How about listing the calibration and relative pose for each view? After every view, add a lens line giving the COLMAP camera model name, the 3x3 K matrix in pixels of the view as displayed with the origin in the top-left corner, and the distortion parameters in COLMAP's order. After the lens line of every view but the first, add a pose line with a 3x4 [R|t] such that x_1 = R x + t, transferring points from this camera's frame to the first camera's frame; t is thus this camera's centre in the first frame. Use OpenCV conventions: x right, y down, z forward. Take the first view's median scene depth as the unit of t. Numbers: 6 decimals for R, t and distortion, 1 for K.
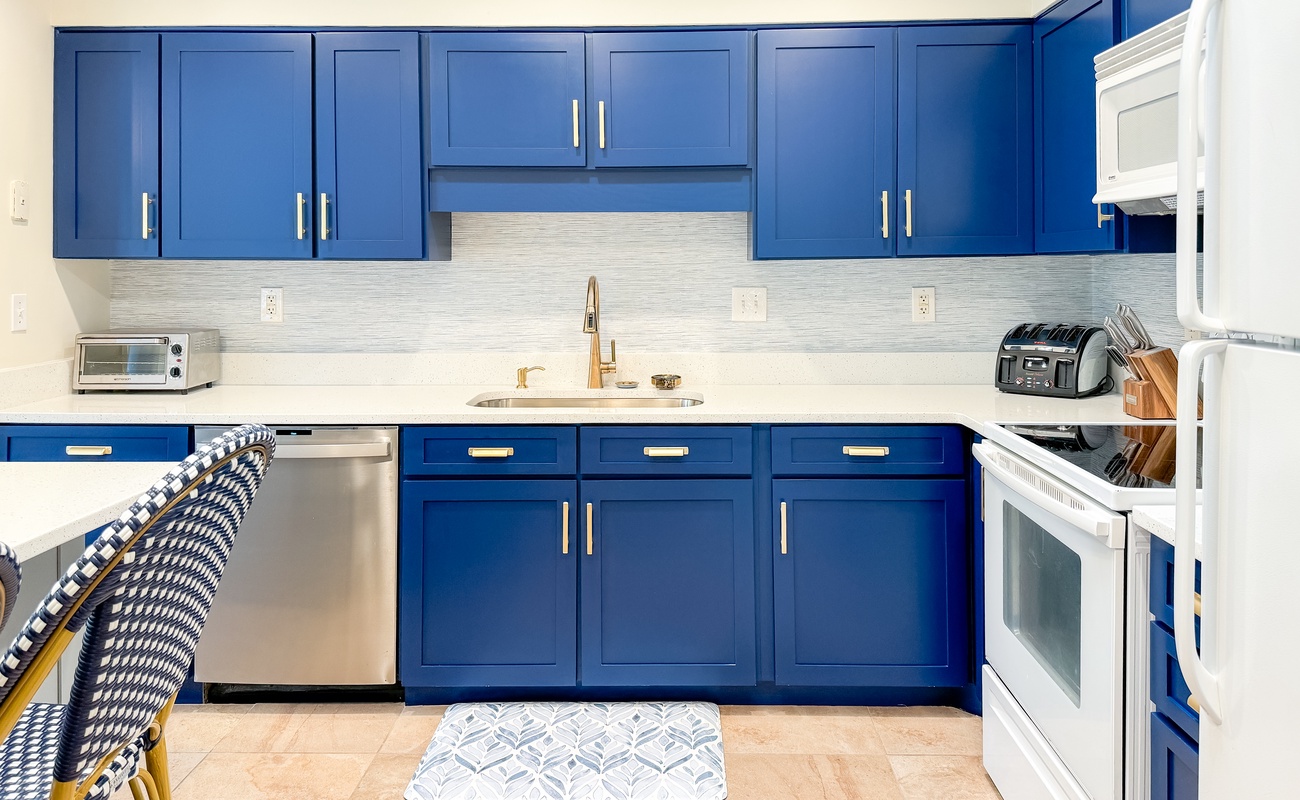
lens RADIAL K [[971.6, 0, 652.5], [0, 971.6, 323.8], [0, 0, 1]] dist [0.212510, -0.000486]
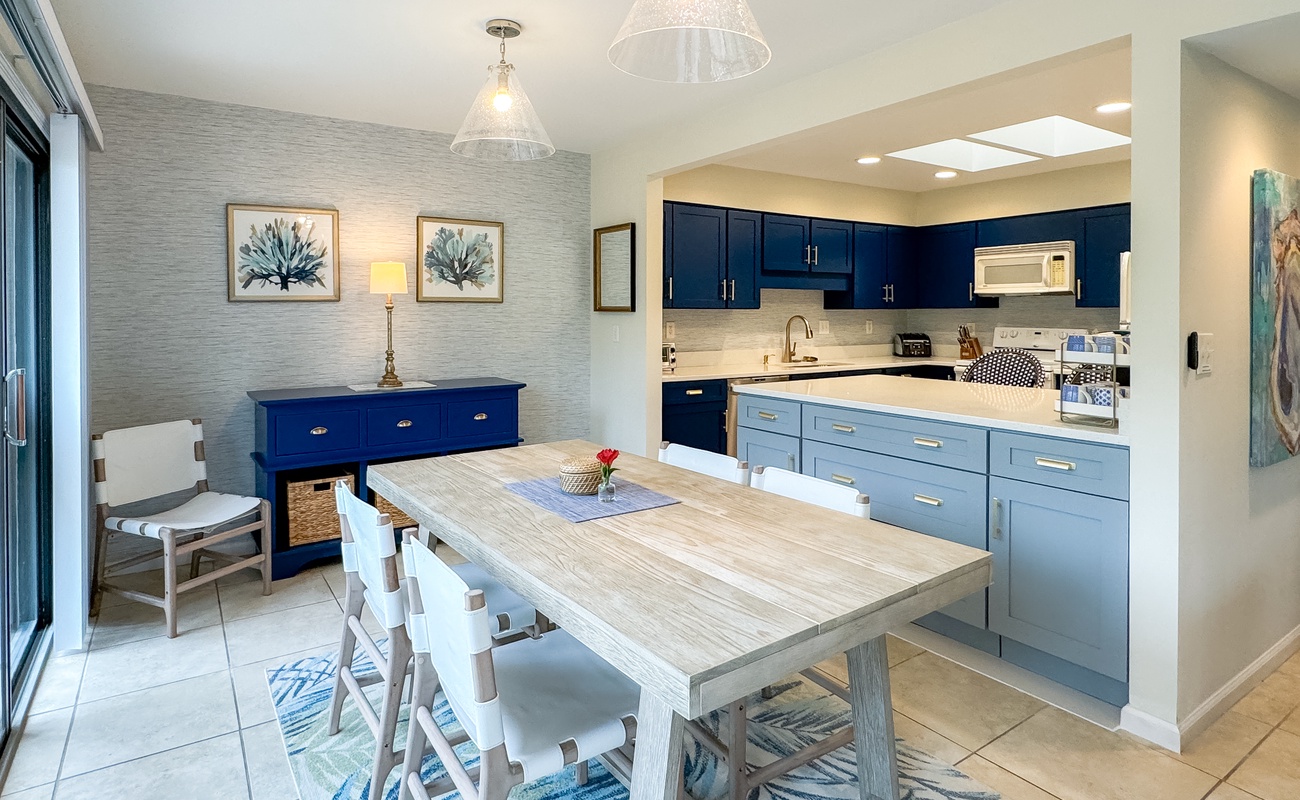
lens RADIAL K [[719.0, 0, 623.5], [0, 719.0, 316.7], [0, 0, 1]] dist [-0.001530, -0.000517]
pose [[0.820309, 0.001113, 0.571920, -1.361336], [0.035429, 0.997979, -0.052758, 0.030922], [-0.570822, 0.063541, 0.818611, -0.203613]]
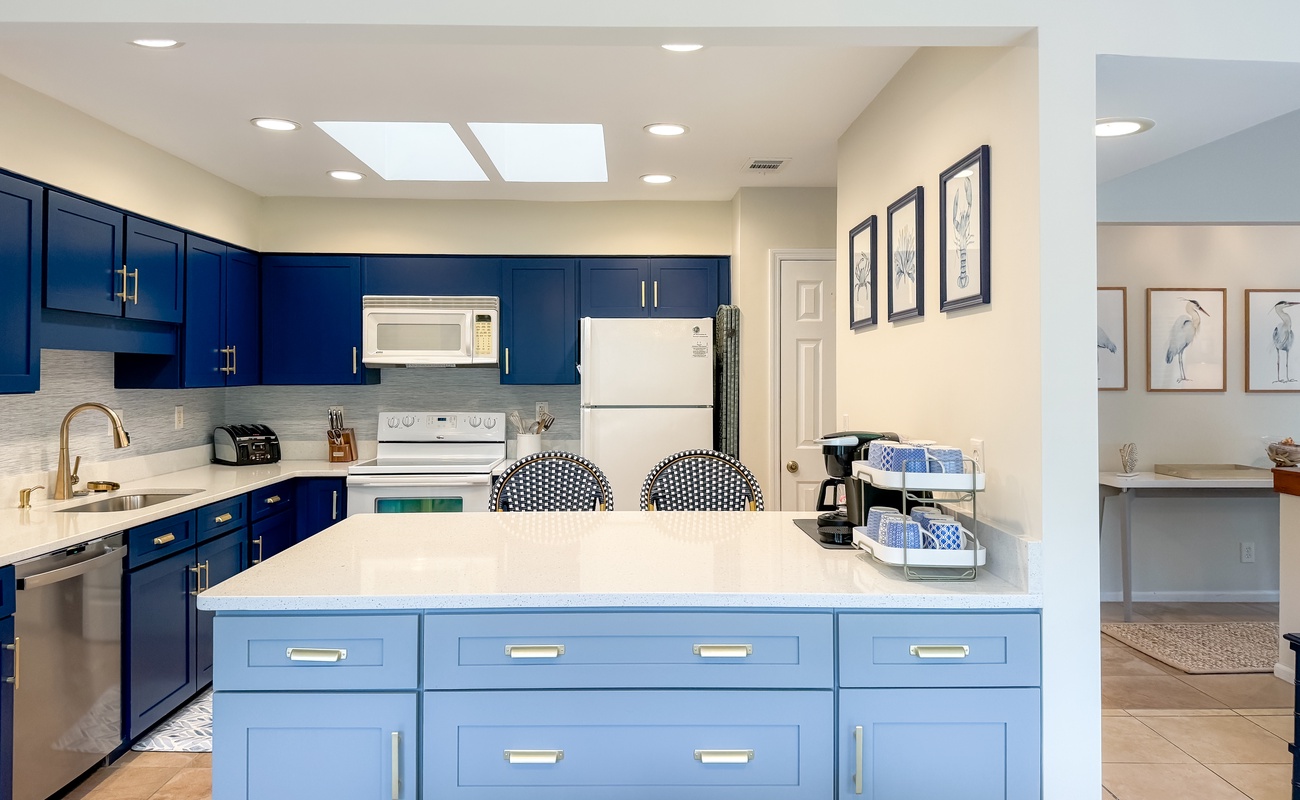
lens RADIAL K [[929.6, 0, 649.1], [0, 929.6, 364.0], [0, 0, 1]] dist [0.061989, -0.075200]
pose [[-0.052221, 0.016752, 0.998495, -1.199213], [0.065827, 0.997742, -0.013297, -0.034172], [-0.996464, 0.065034, -0.053206, 0.348511]]
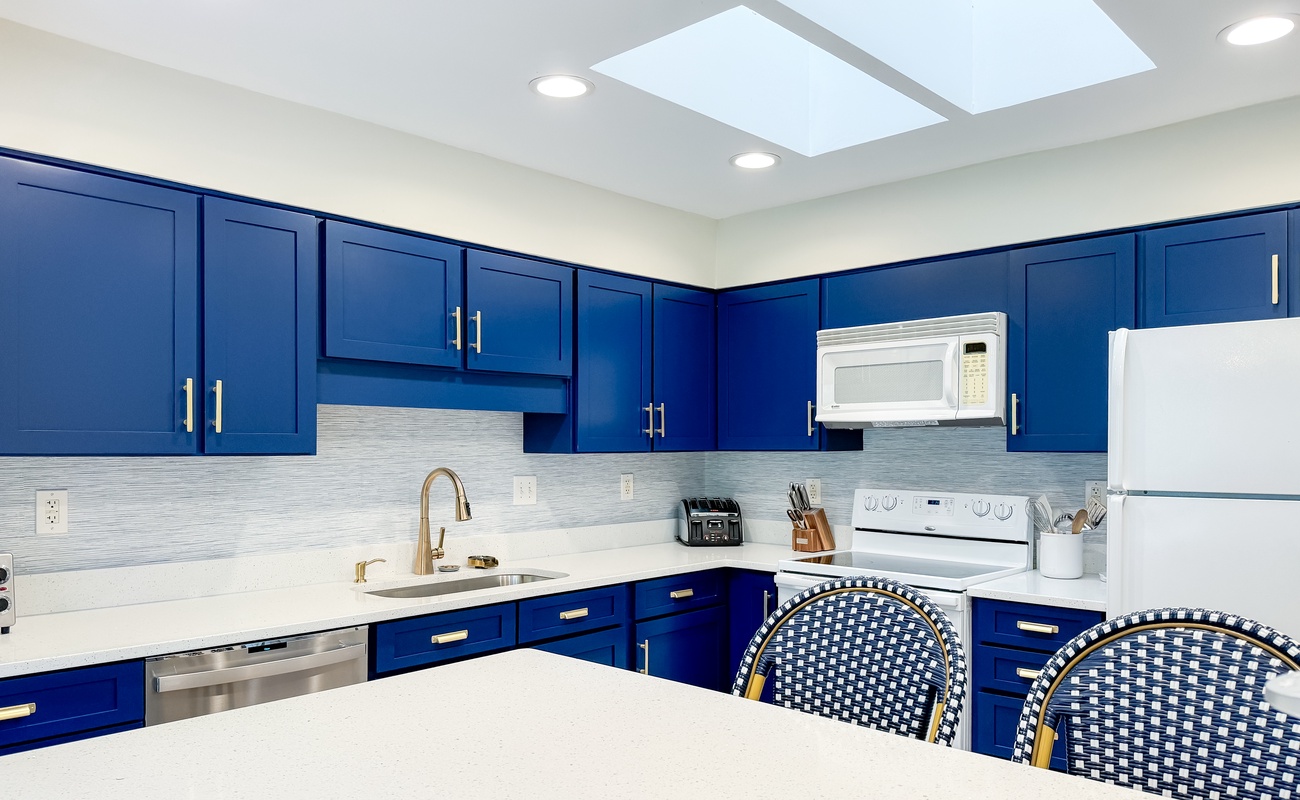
lens RADIAL K [[933.4, 0, 650.4], [0, 933.4, 450.7], [0, 0, 1]] dist [0.090181, -0.001011]
pose [[0.661424, 0.001144, 0.750011, -0.644769], [0.045610, 0.998087, -0.041745, -0.013843], [-0.748624, 0.061819, 0.660107, 0.141213]]
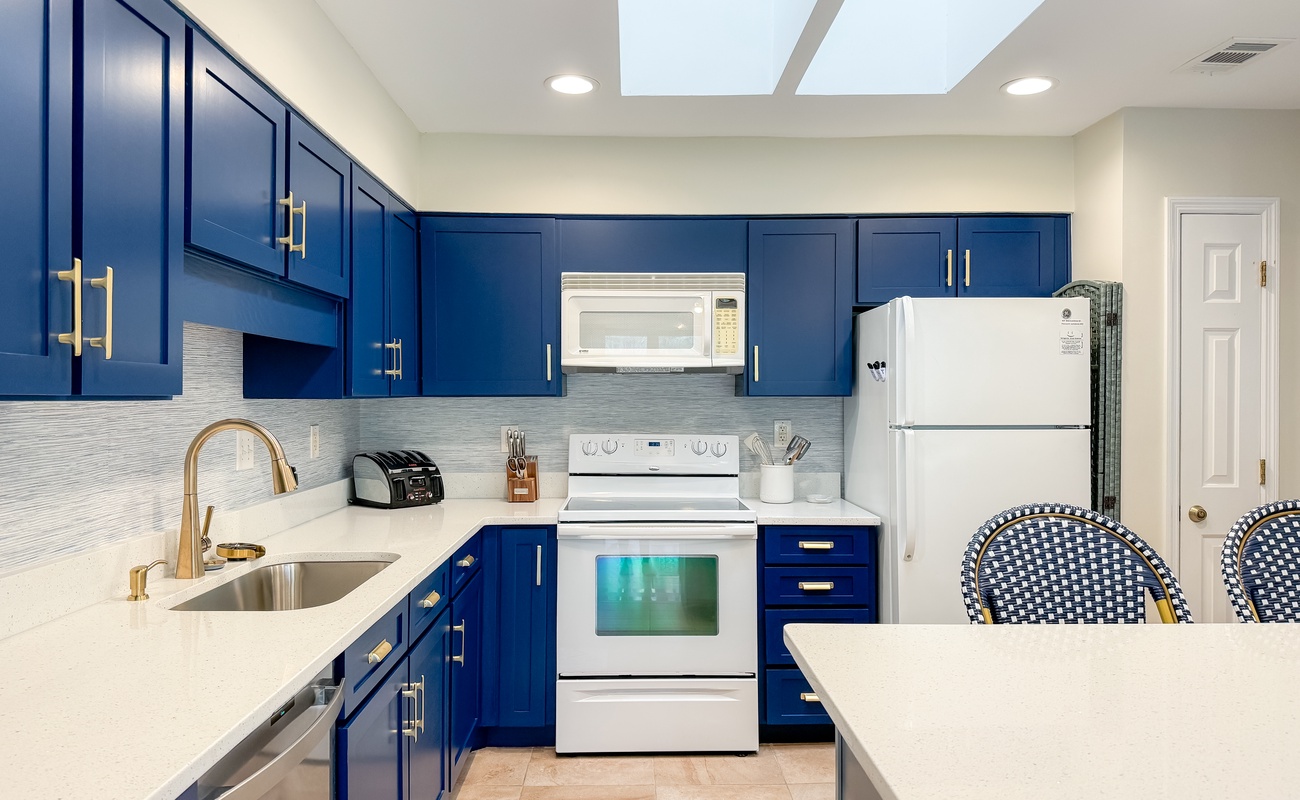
lens RADIAL K [[909.2, 0, 637.0], [0, 909.2, 399.5], [0, 0, 1]] dist [0.149661, -0.216236]
pose [[-0.044498, 0.002802, 0.999006, -0.736174], [0.065810, 0.997832, 0.000132, -0.041521], [-0.996840, 0.065750, -0.044586, 0.688208]]
